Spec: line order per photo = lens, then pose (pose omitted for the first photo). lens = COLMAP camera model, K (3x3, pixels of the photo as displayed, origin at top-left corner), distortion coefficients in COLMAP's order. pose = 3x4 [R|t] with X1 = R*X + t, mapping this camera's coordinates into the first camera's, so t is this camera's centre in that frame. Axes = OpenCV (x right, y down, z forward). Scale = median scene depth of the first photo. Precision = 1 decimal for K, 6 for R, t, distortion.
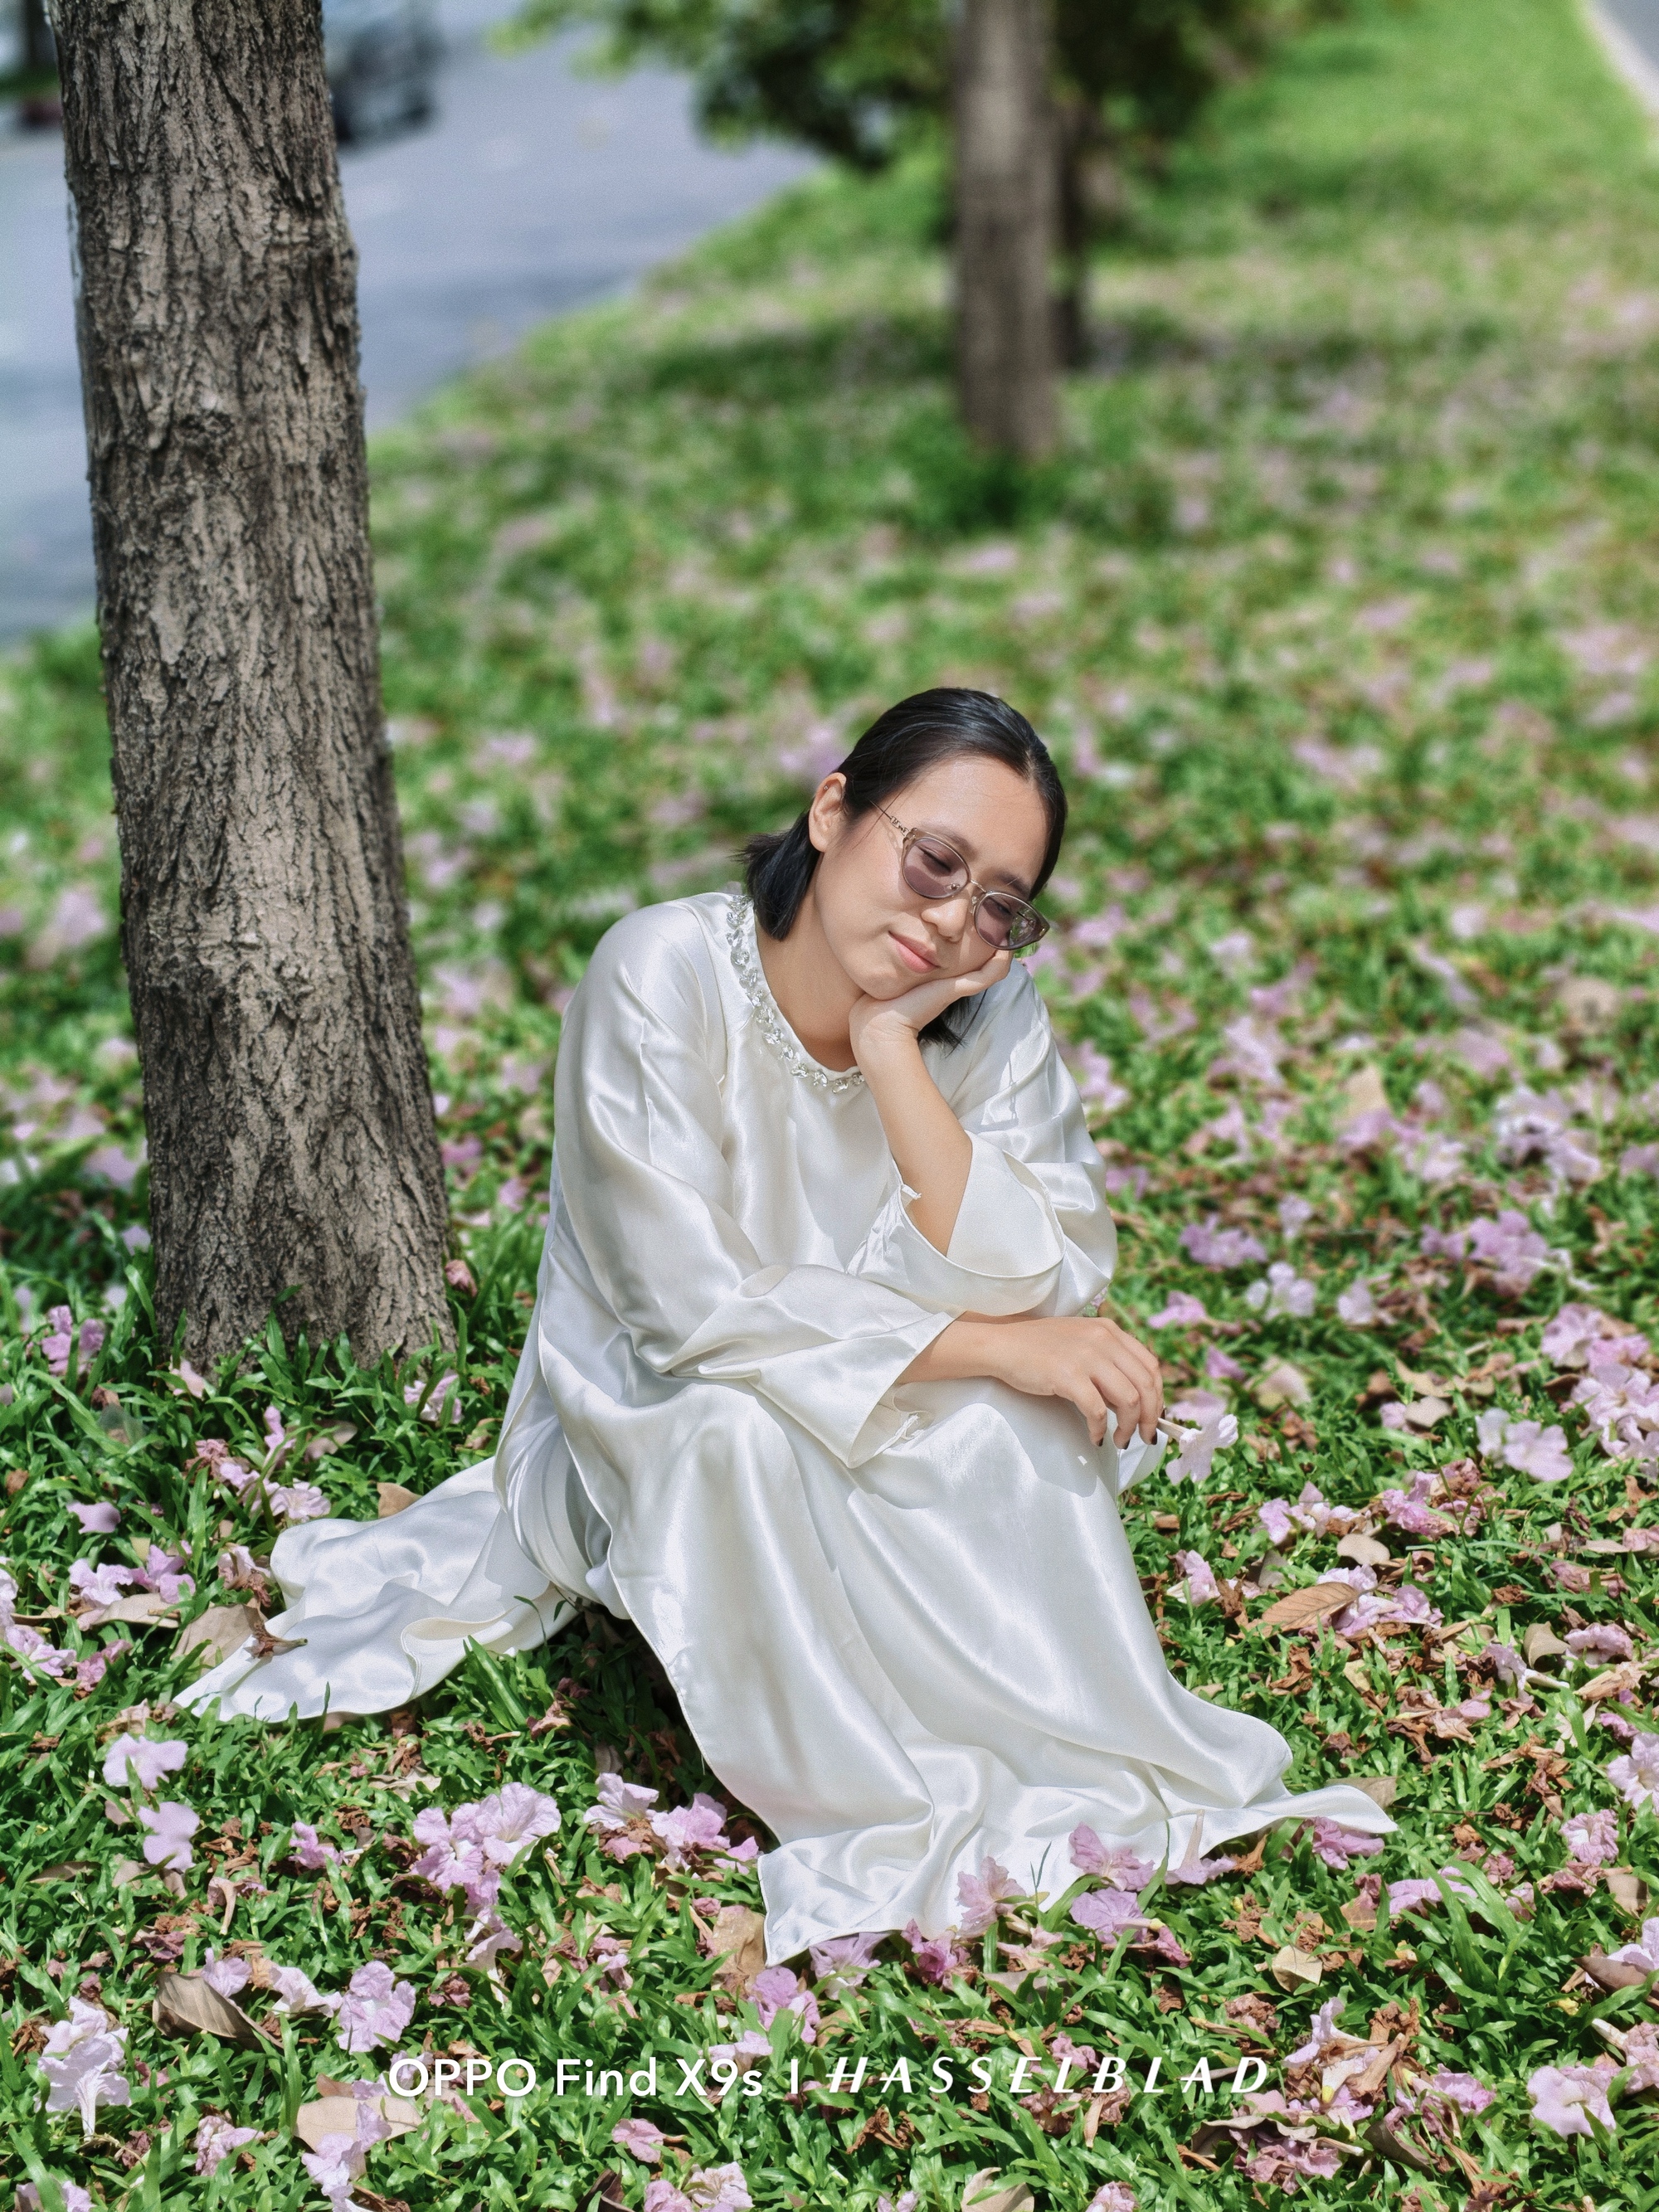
lens RADIAL K [[4739.3, 0, 826.2], [0, 4739.3, 1101.6], [0, 0, 1]] dist [-0.002870, 0.000000]
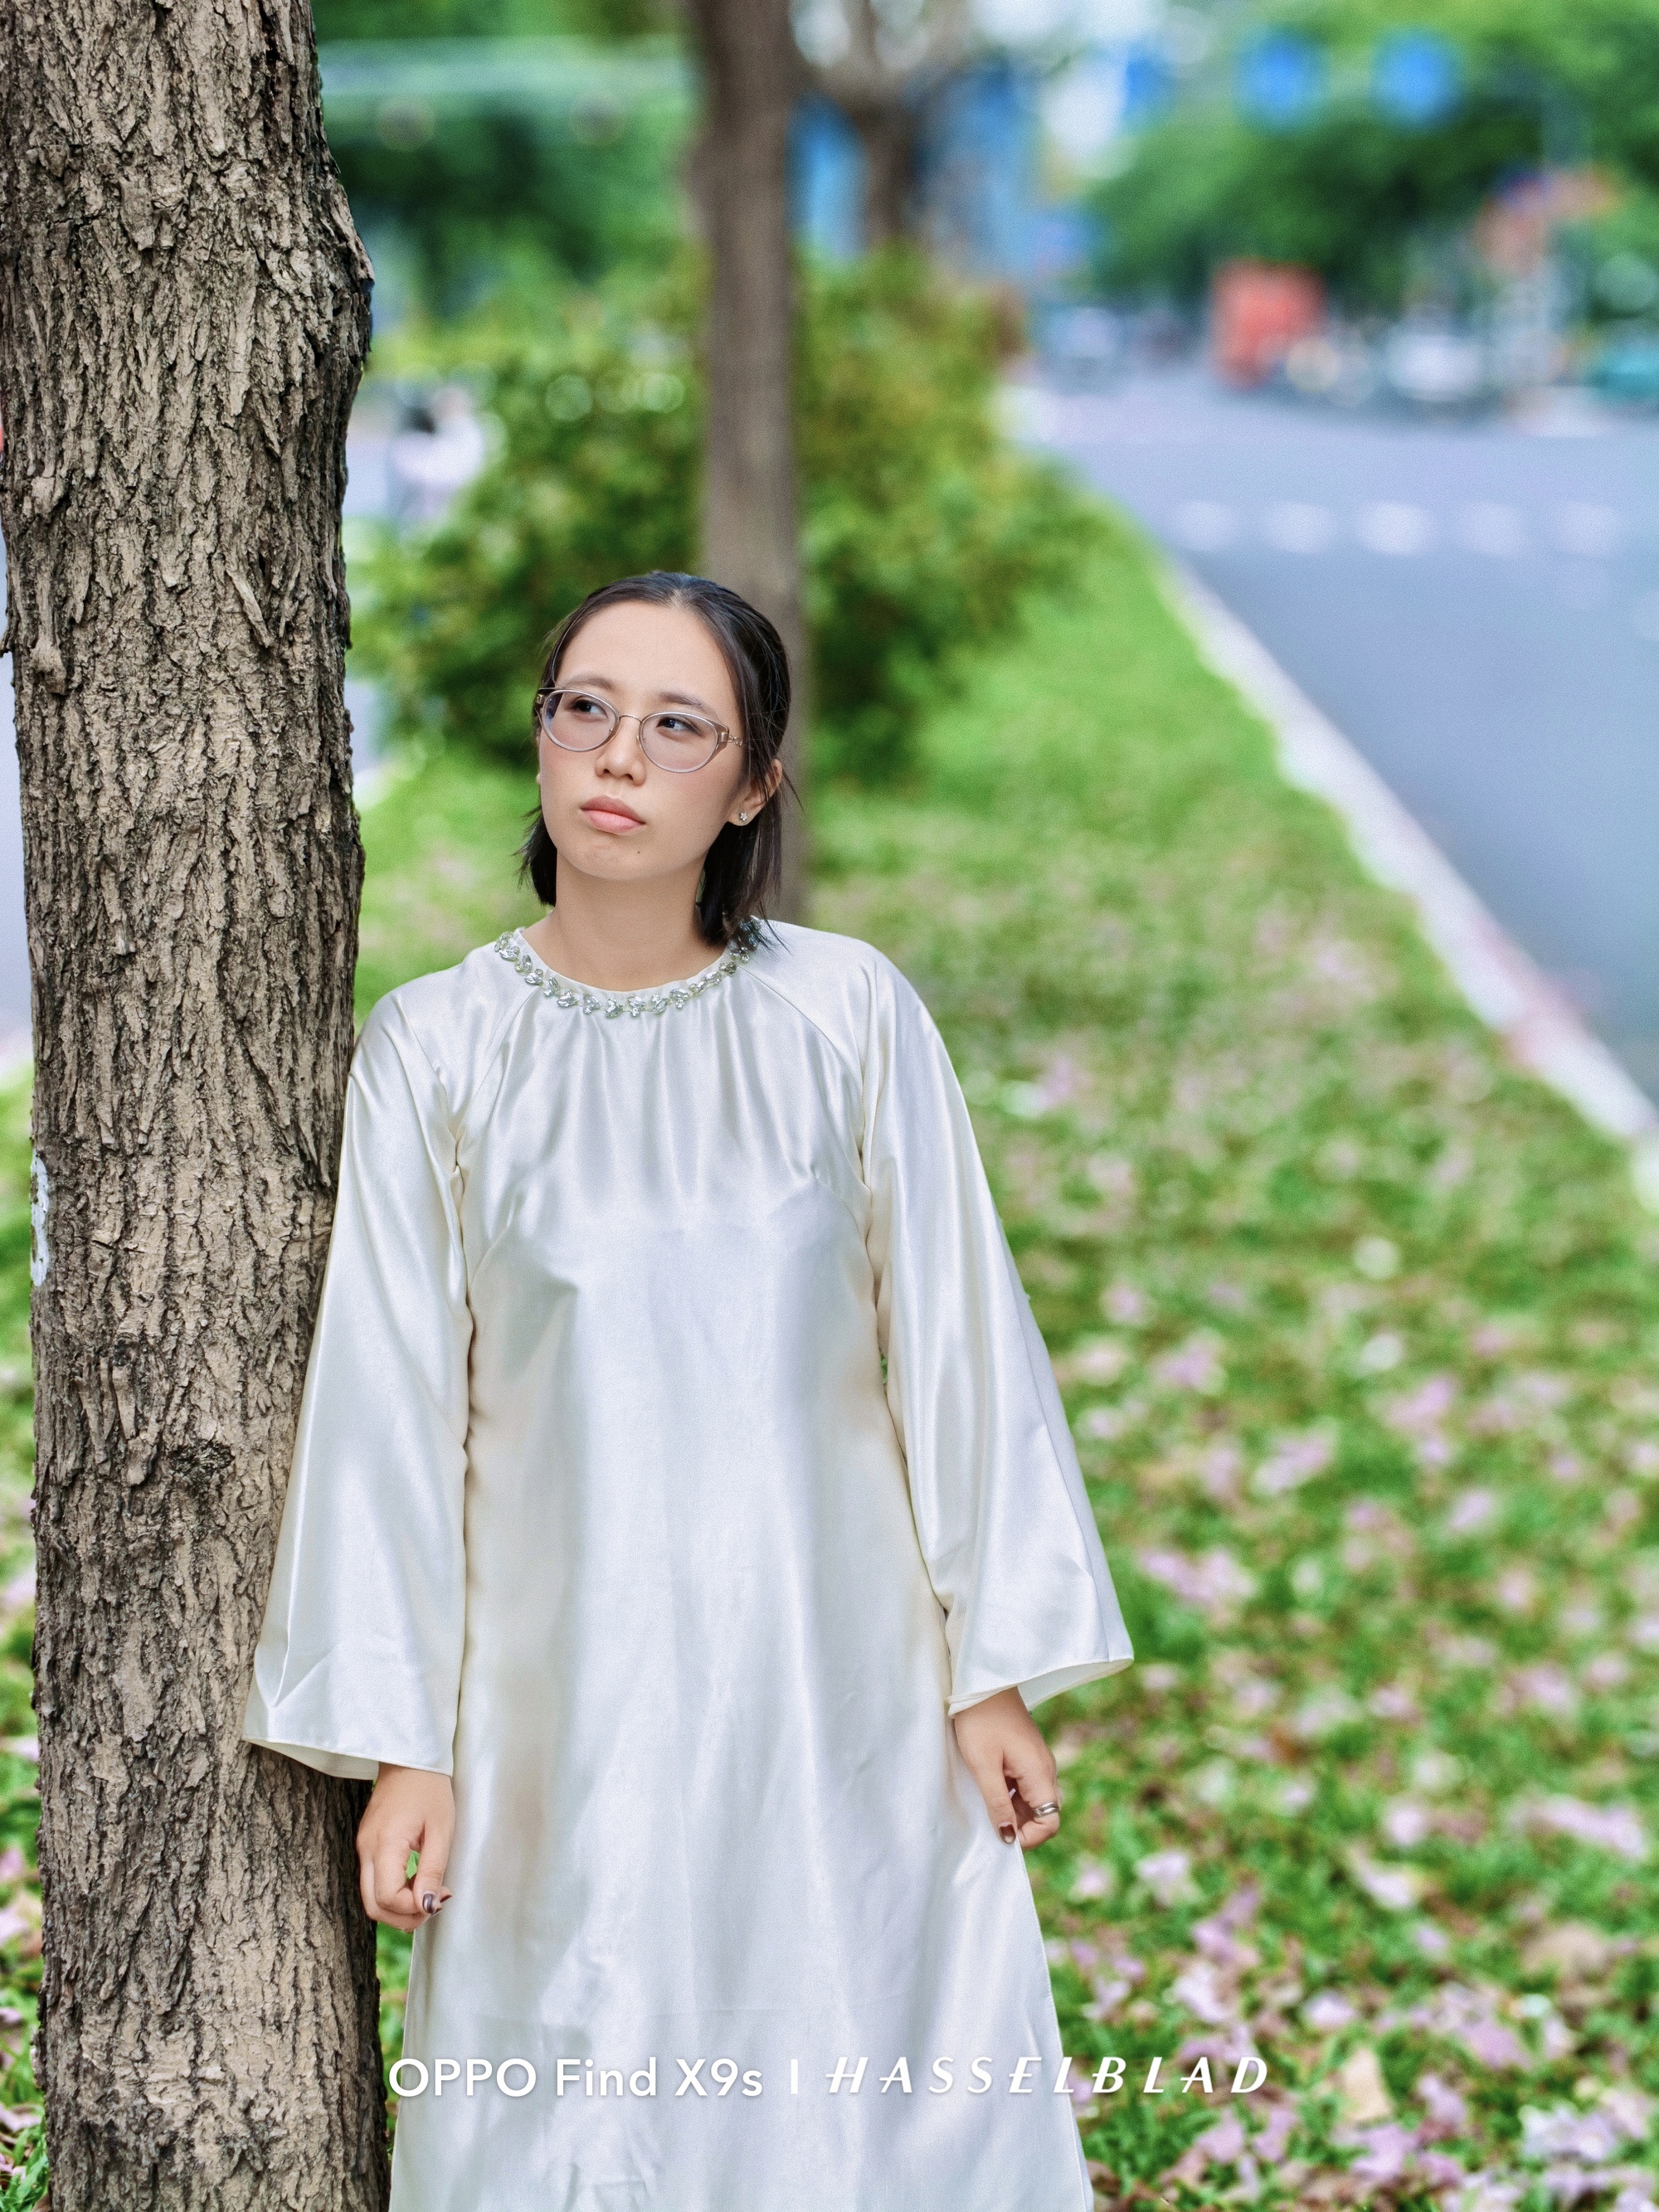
lens RADIAL K [[4739.3, 0, 830.8], [0, 4739.3, 1111.9], [0, 0, 1]] dist [-0.002870, 0.000000]
pose [[0.993423, 0.036731, 0.108450, -0.112102], [-0.026147, 0.994897, -0.097451, -0.123385], [-0.111476, 0.093974, 0.989314, 0.173464]]
